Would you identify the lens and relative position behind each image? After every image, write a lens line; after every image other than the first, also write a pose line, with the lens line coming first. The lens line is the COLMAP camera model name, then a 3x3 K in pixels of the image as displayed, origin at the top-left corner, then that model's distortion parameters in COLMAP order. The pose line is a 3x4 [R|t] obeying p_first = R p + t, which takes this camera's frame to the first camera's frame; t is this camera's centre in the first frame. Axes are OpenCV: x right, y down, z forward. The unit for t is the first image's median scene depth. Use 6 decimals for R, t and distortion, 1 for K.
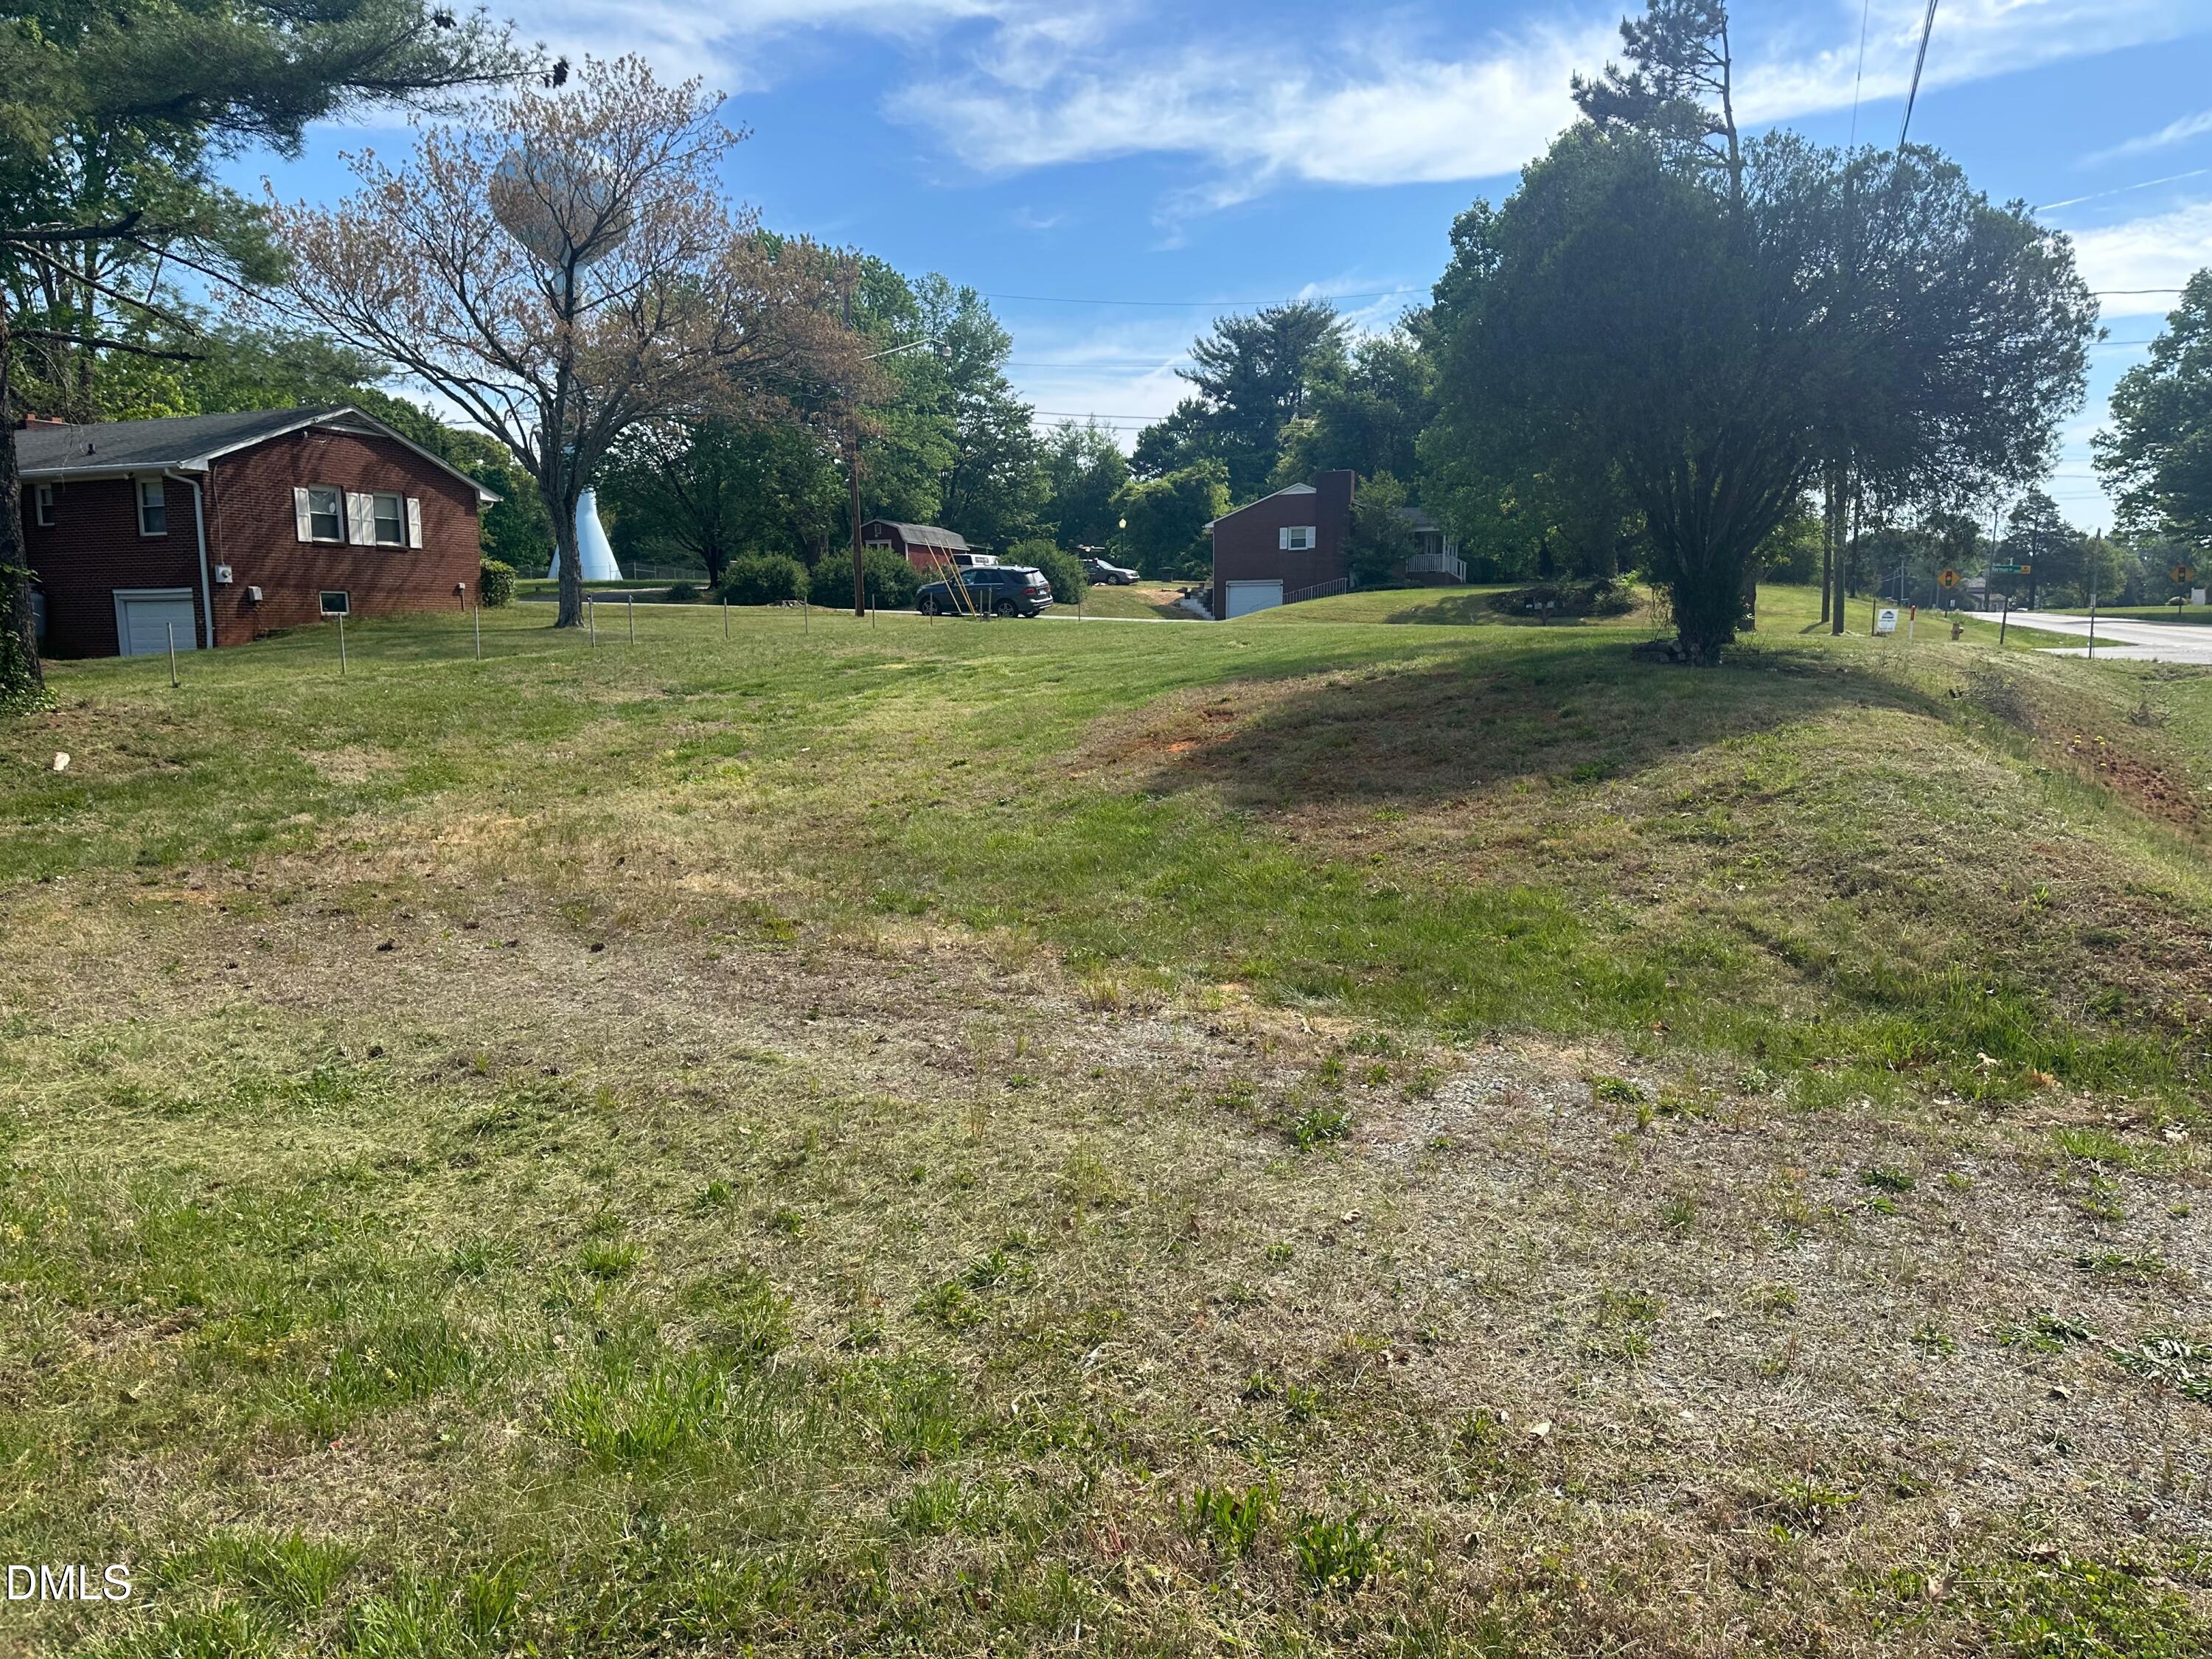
lens RADIAL K [[1509.5, 0, 1106.0], [0, 1509.5, 829.5], [0, 0, 1]] dist [0.190418, -0.260899]
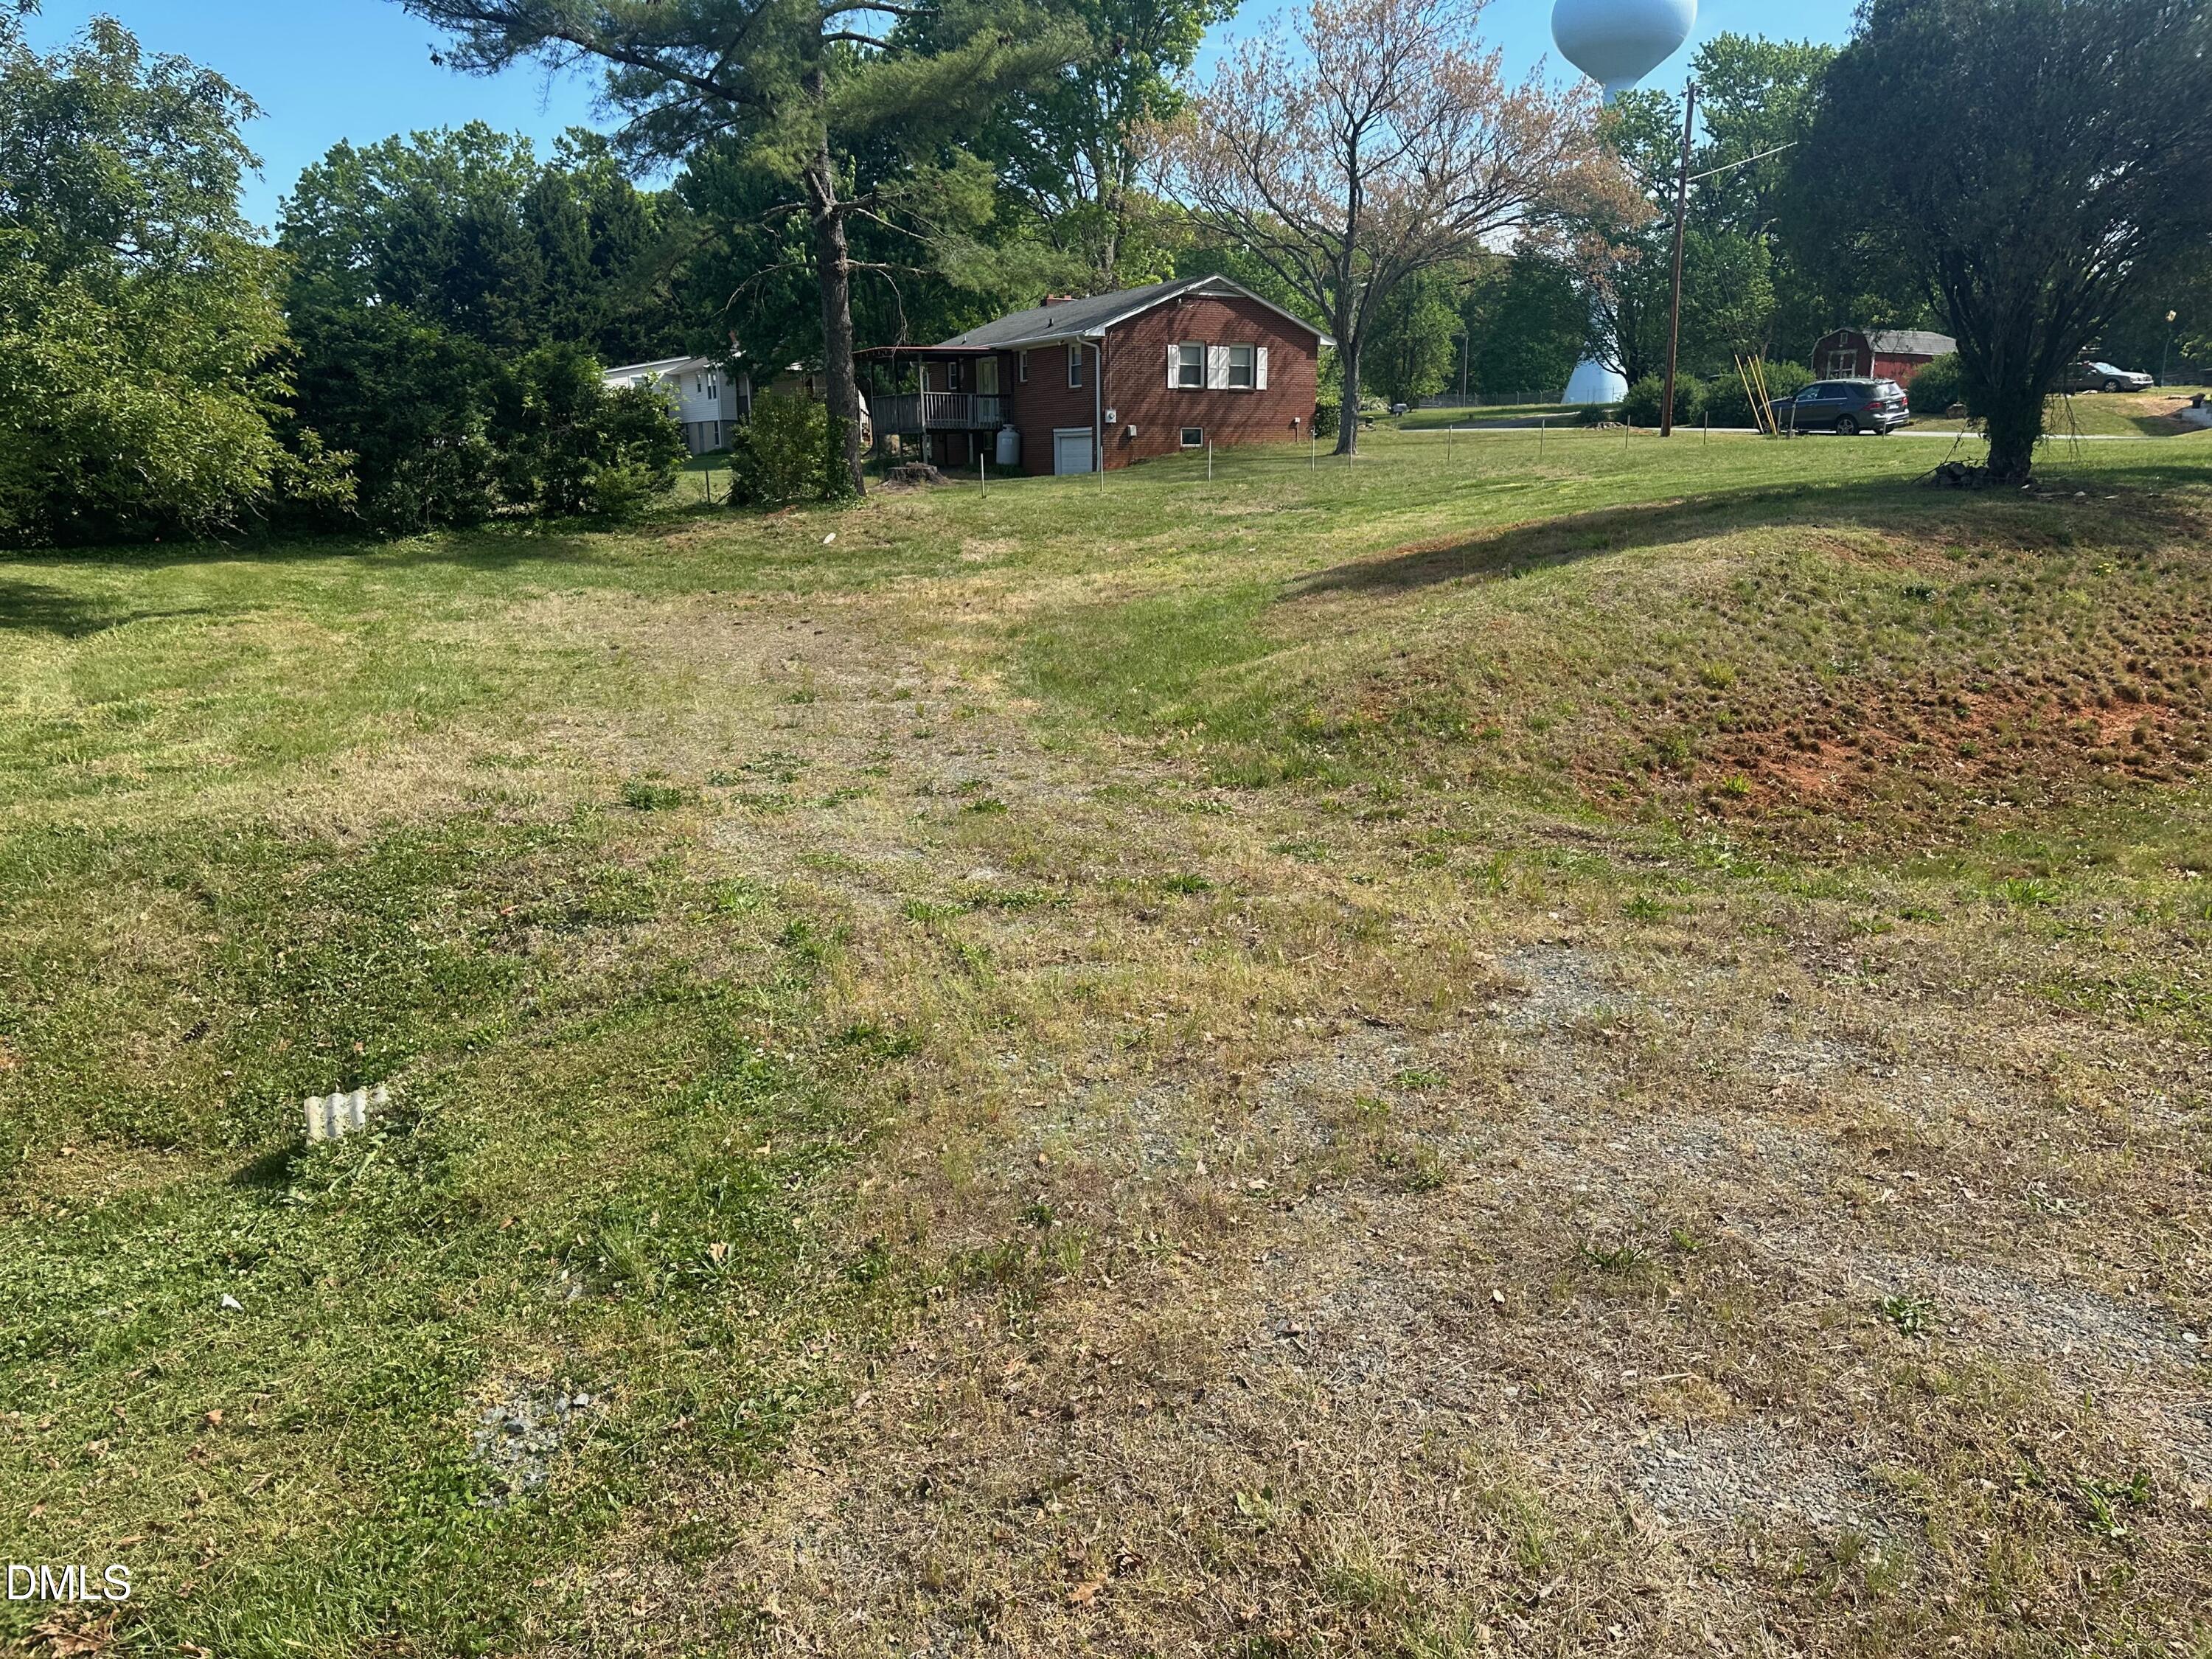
lens RADIAL K [[1584.7, 0, 1106.0], [0, 1584.7, 829.5], [0, 0, 1]] dist [0.046419, -0.048010]
pose [[0.782959, 0.141067, -0.605868, 0.262750], [-0.078222, 0.988544, 0.129081, 0.008247], [0.617136, -0.053673, 0.785024, -0.069687]]
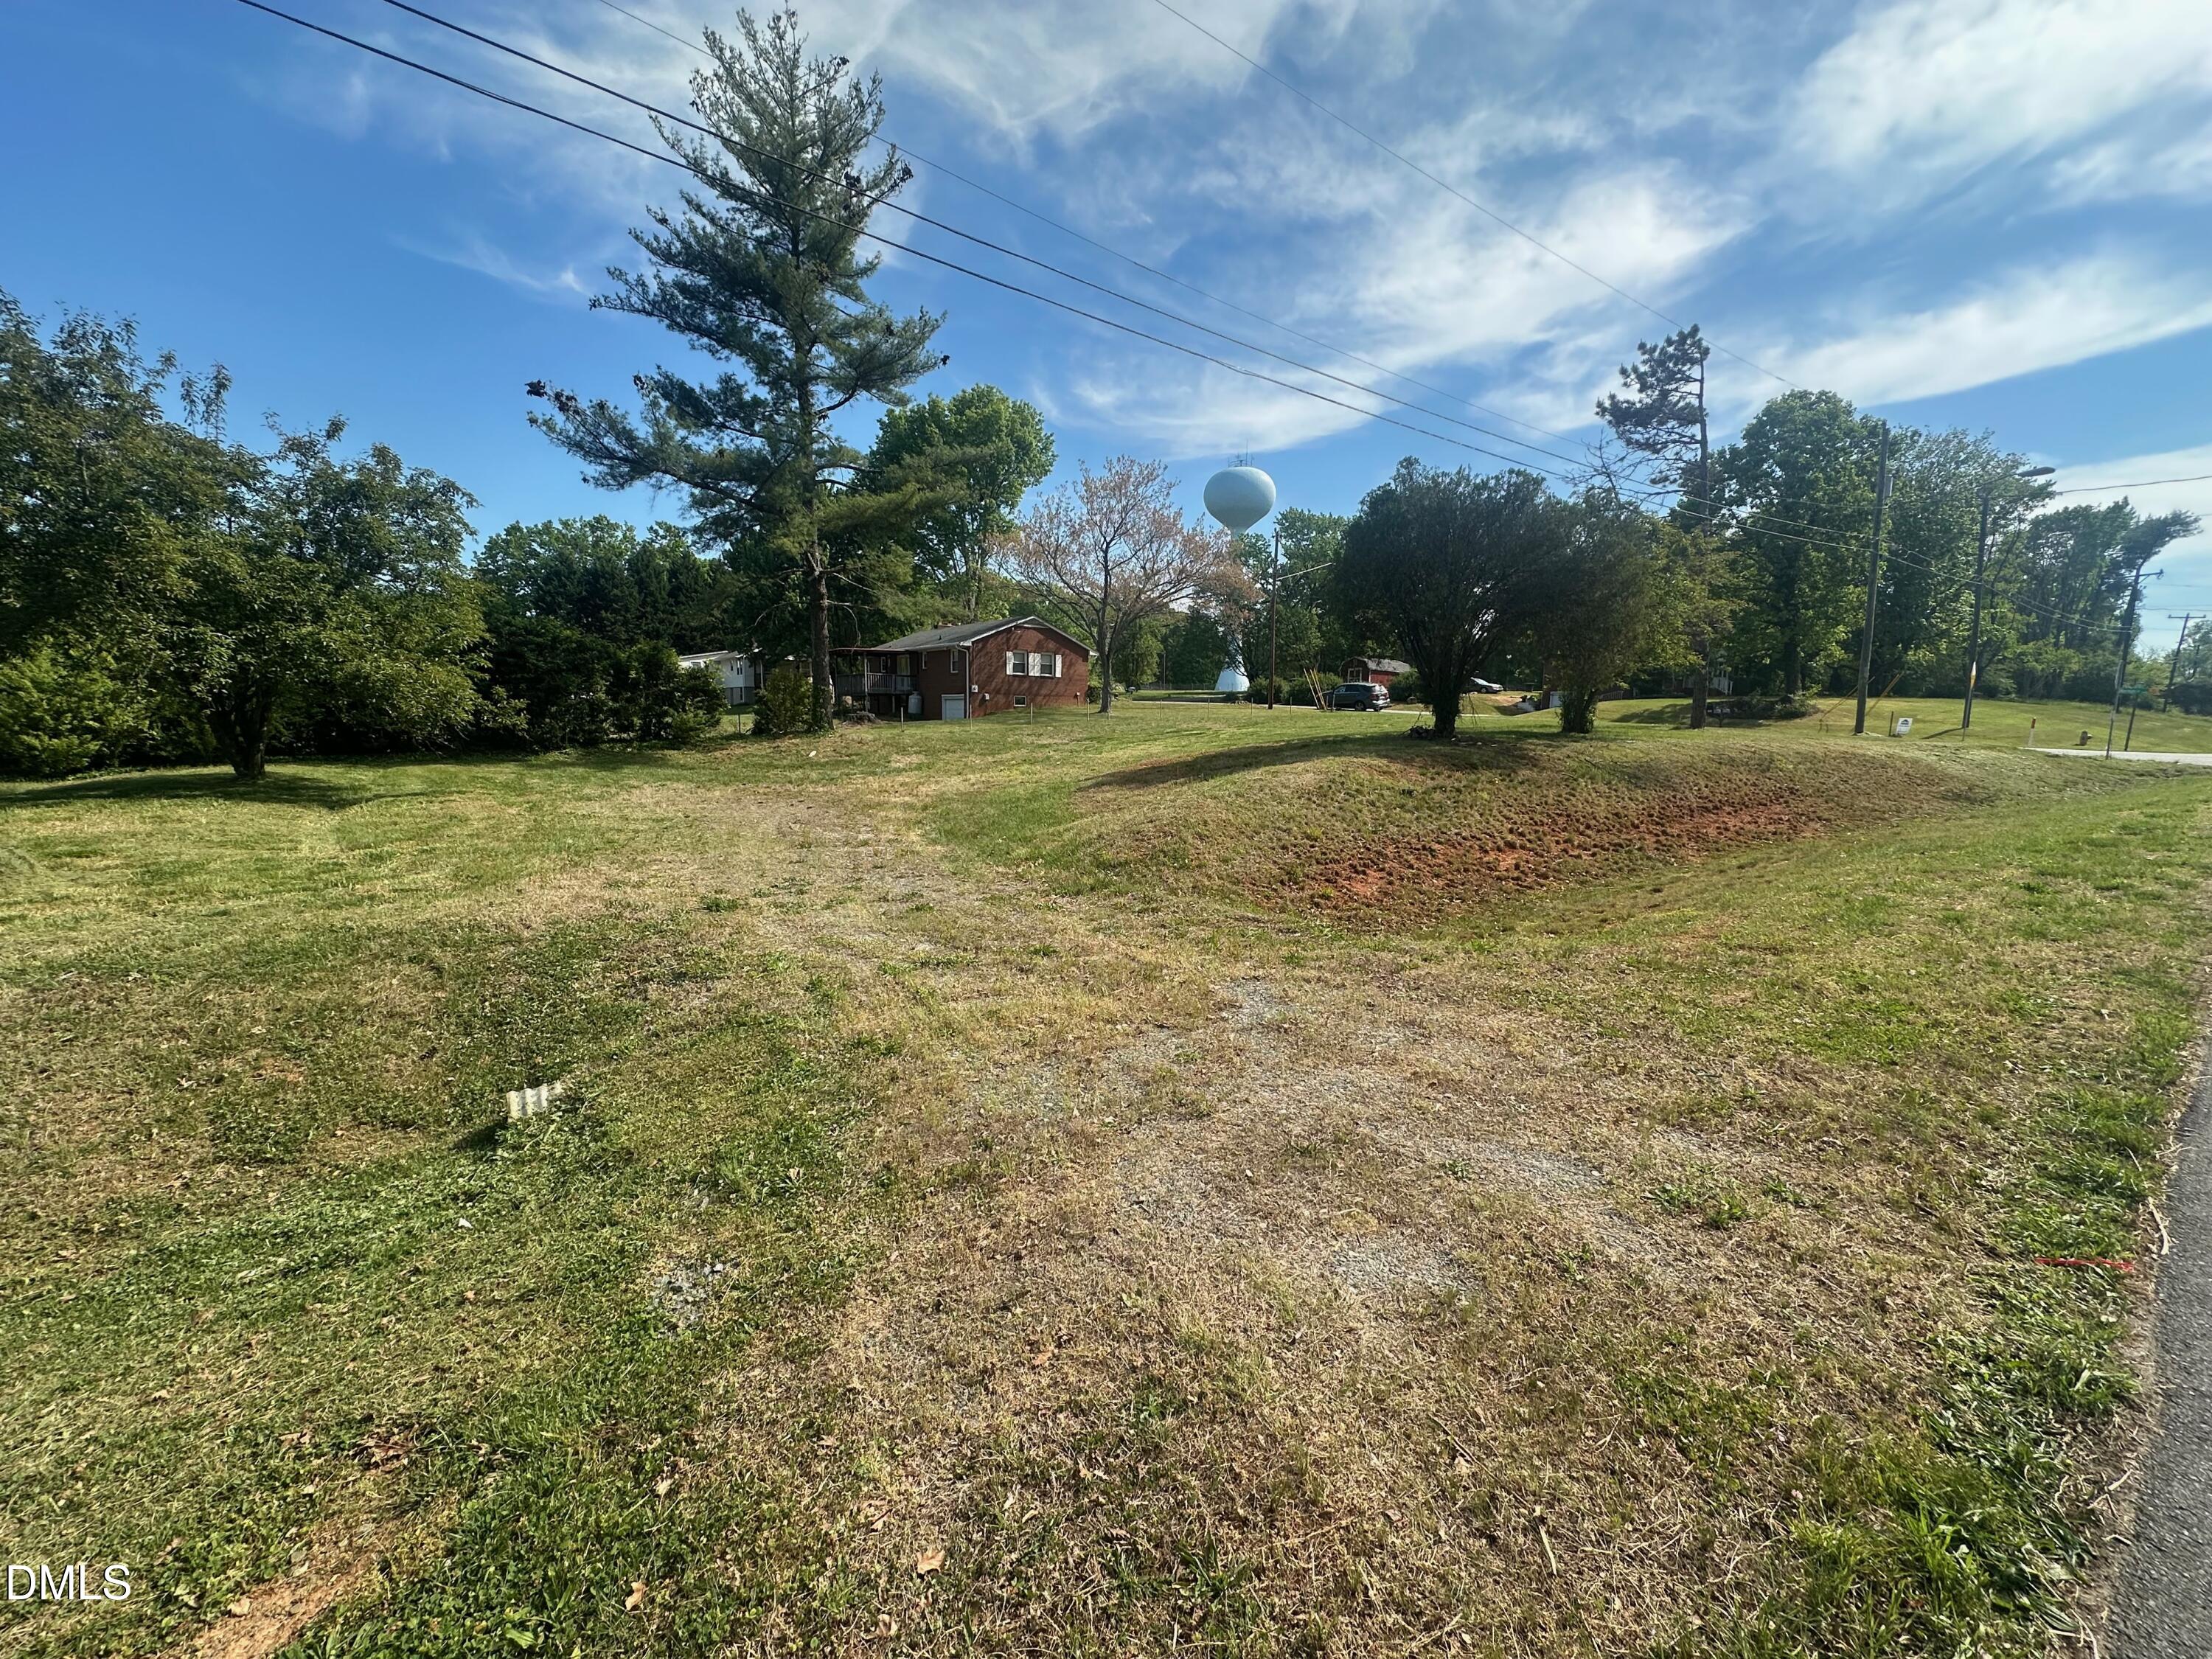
lens RADIAL K [[897.8, 0, 1106.0], [0, 897.8, 829.5], [0, 0, 1]] dist [-0.002343, -0.000112]
pose [[0.868189, 0.080603, -0.489643, 0.258849], [-0.084040, 0.996349, 0.015002, 0.009025], [0.489065, 0.028125, 0.871794, -0.074507]]
